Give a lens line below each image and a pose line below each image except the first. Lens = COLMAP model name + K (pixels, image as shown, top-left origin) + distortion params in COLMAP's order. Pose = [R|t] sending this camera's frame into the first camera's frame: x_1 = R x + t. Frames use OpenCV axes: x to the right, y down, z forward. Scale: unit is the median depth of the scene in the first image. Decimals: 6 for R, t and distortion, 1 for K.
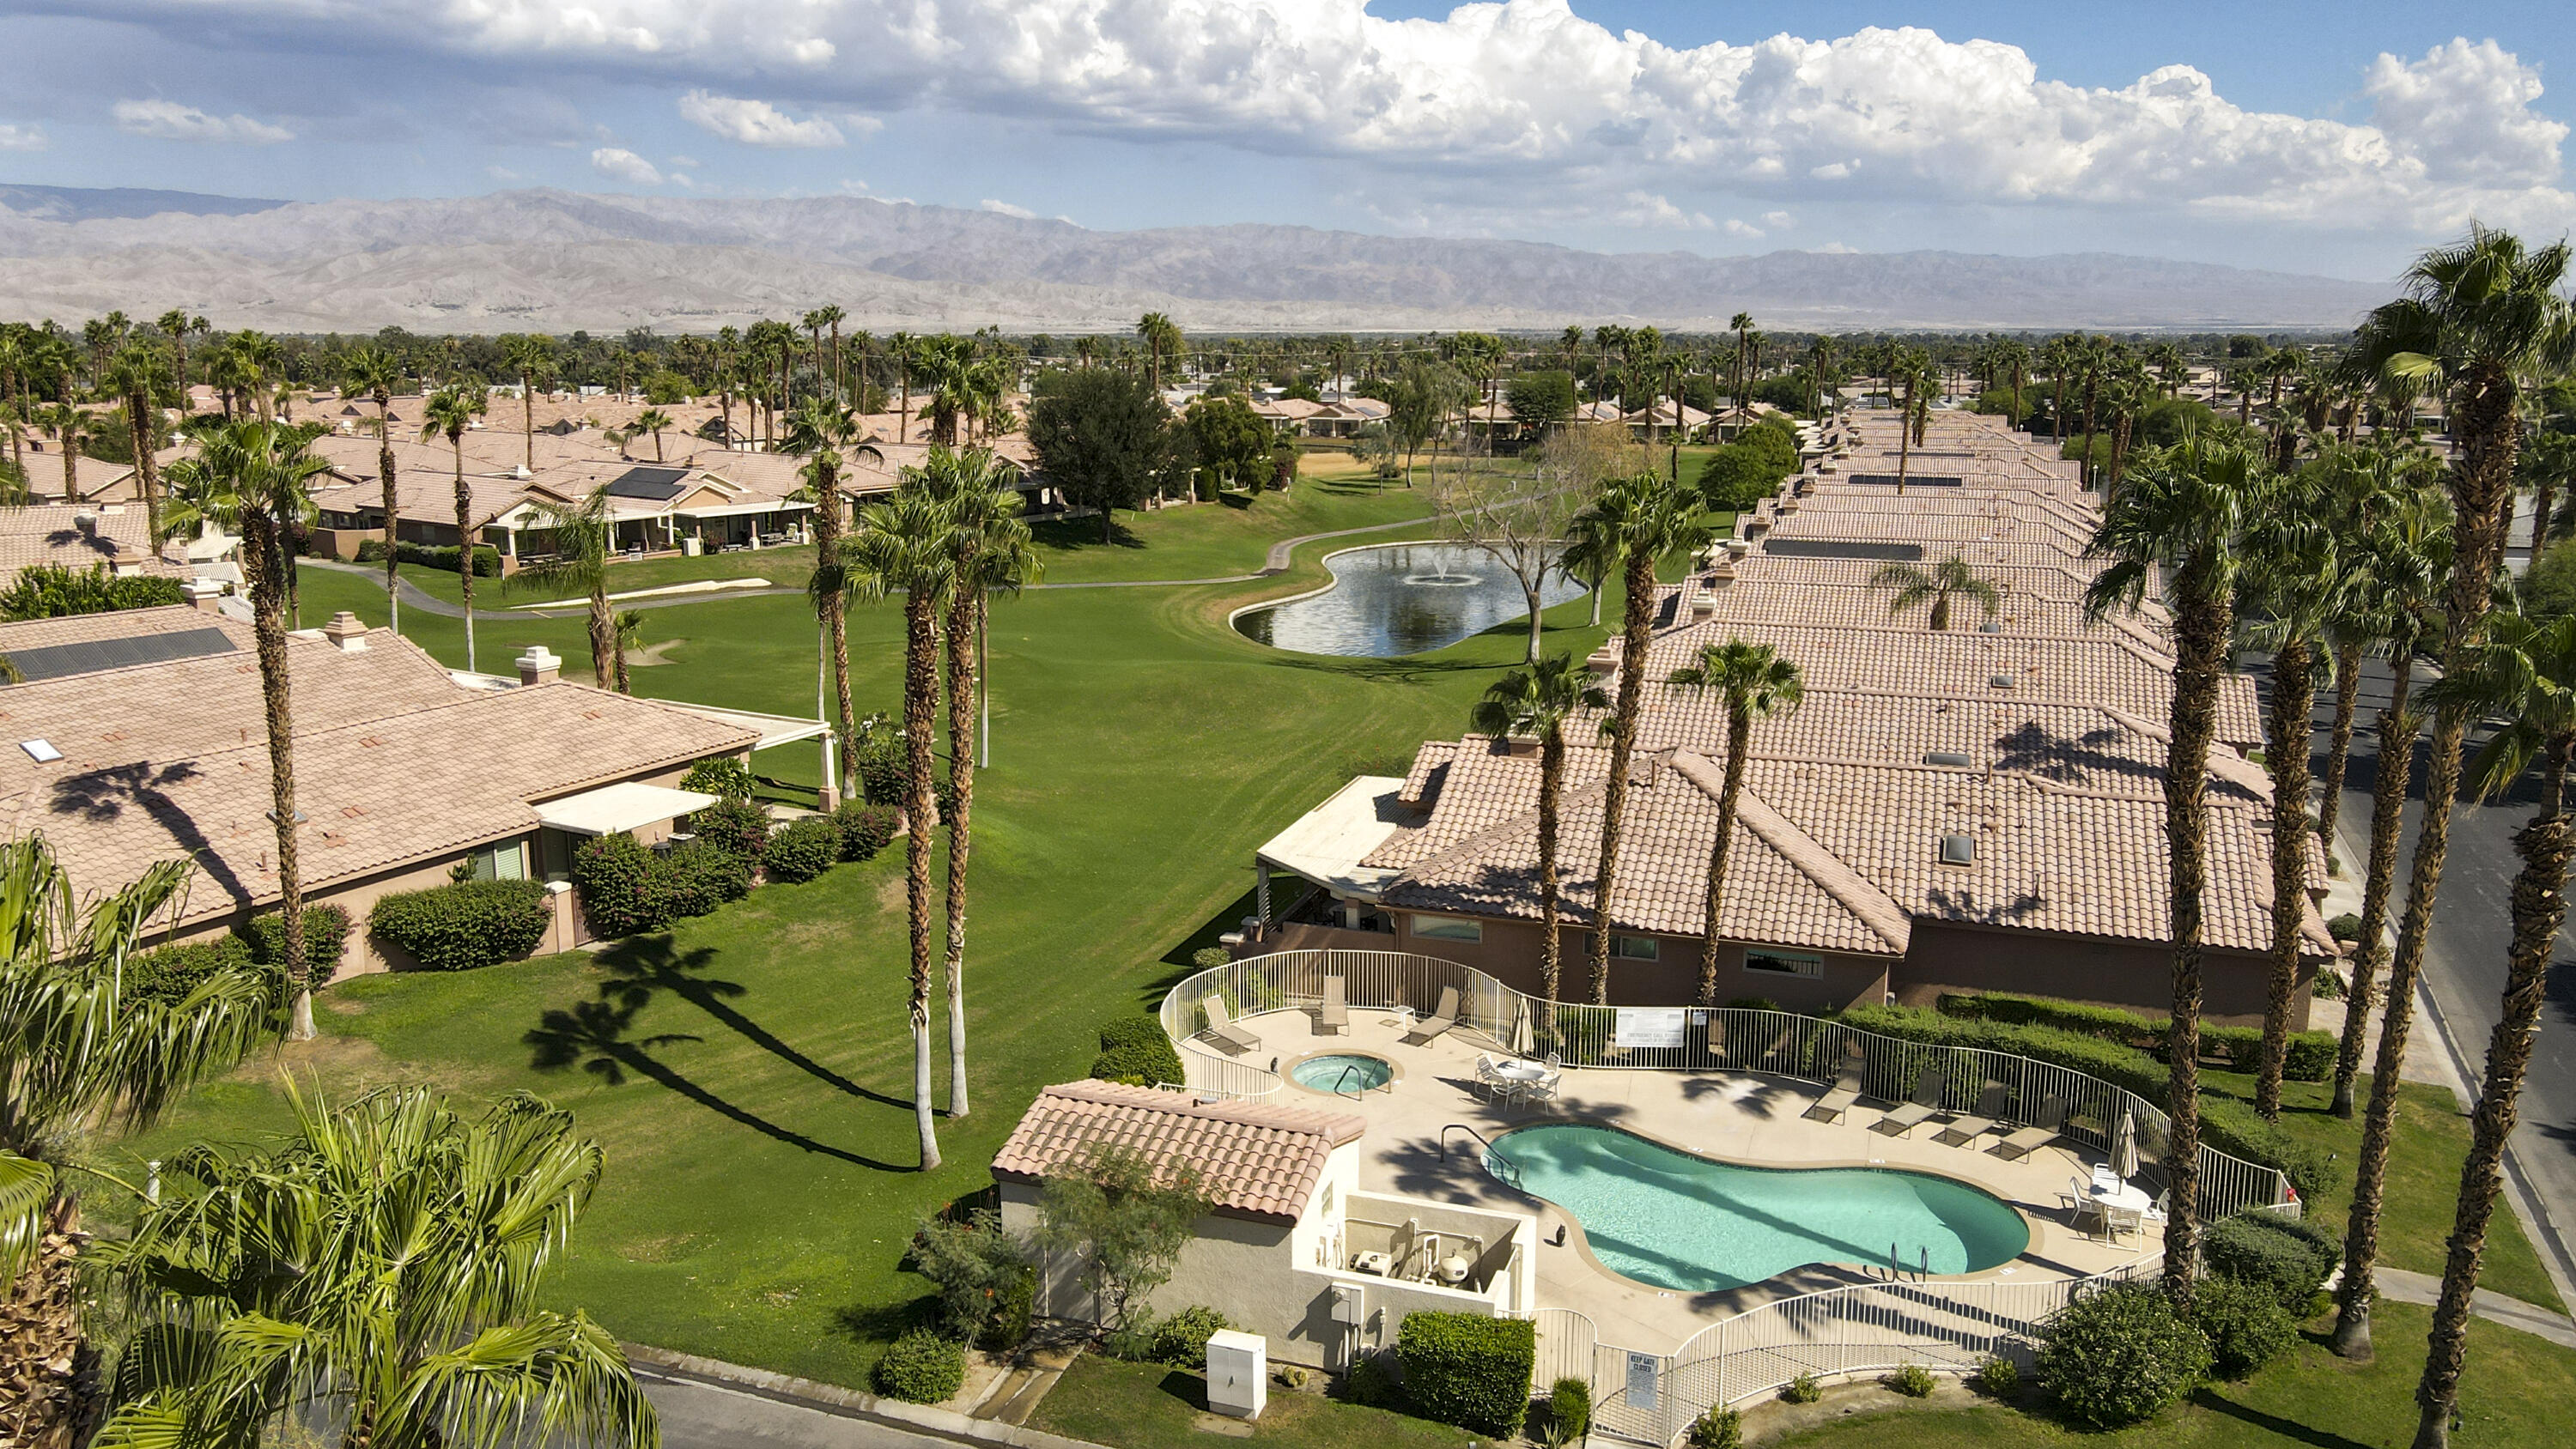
lens RADIAL K [[1887.5, 0, 1293.2], [0, 1887.5, 720.3], [0, 0, 1]] dist [0.006151, 0.011058]
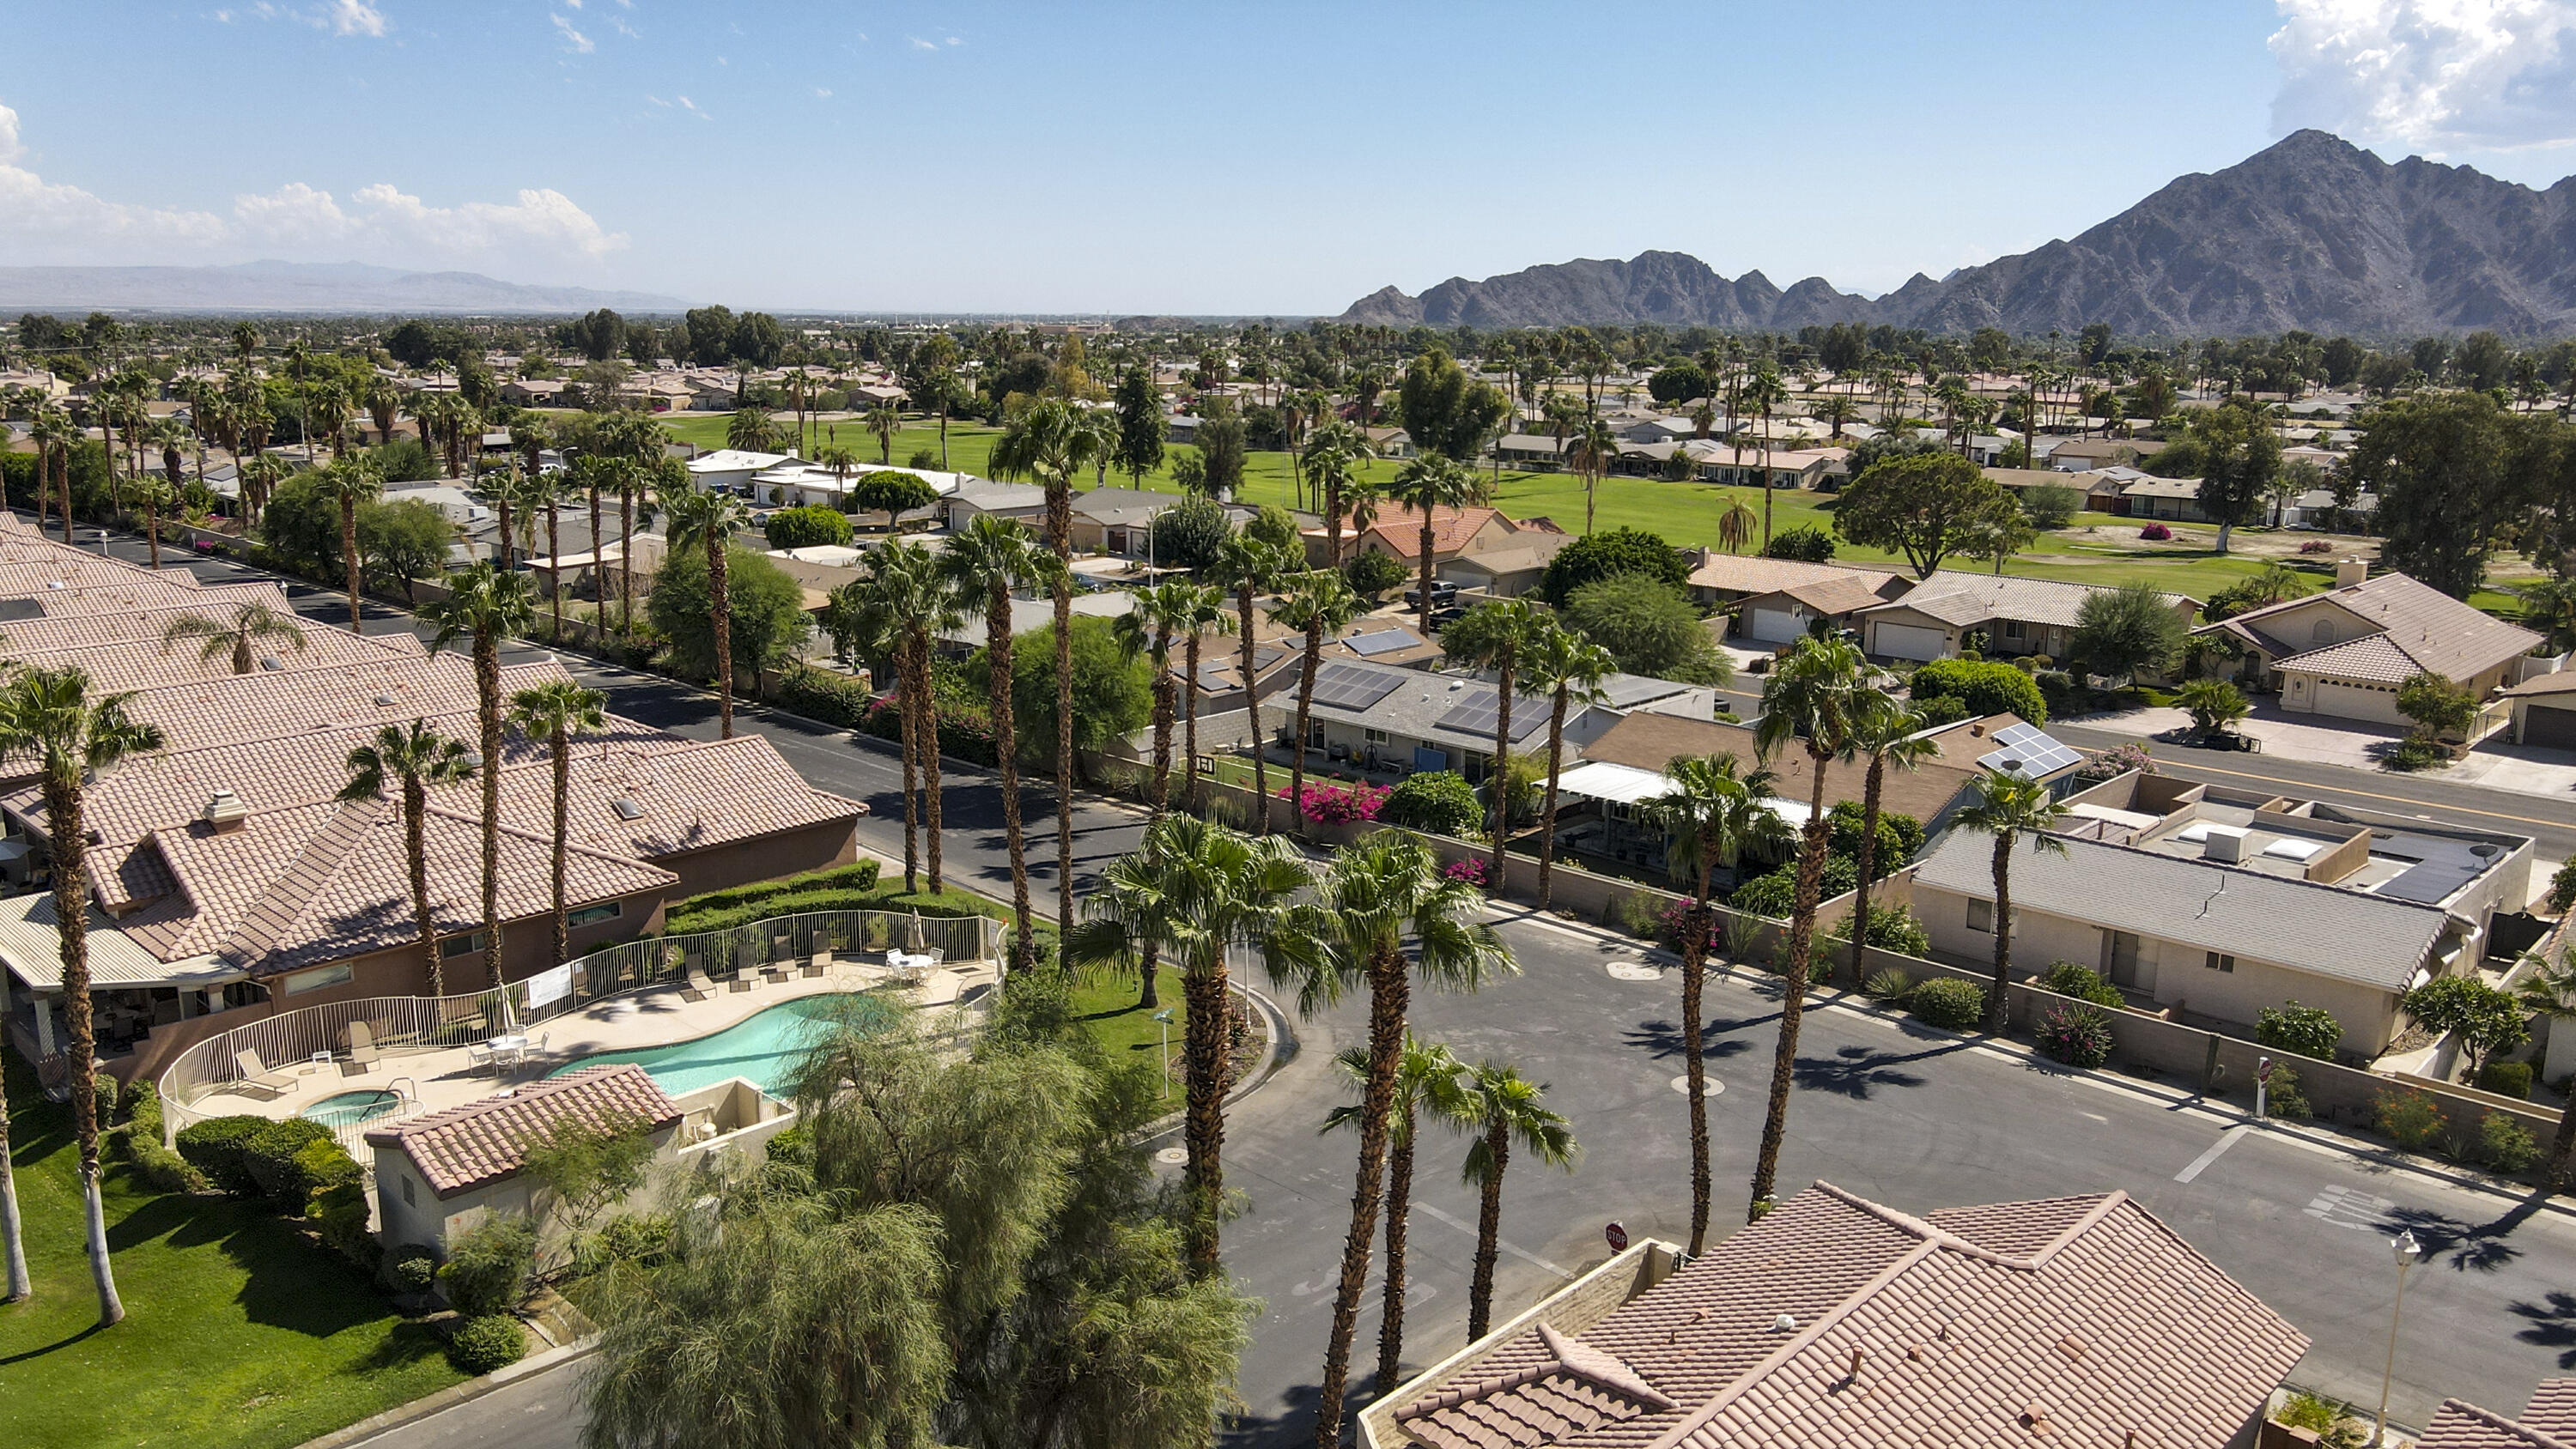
lens RADIAL K [[1887.5, 0, 1293.2], [0, 1887.5, 720.3], [0, 0, 1]] dist [0.006151, 0.011058]
pose [[0.413983, -0.187784, 0.890705, -0.659843], [0.177844, 0.976319, 0.123176, -0.078090], [-0.892743, 0.107414, 0.437575, -0.041601]]
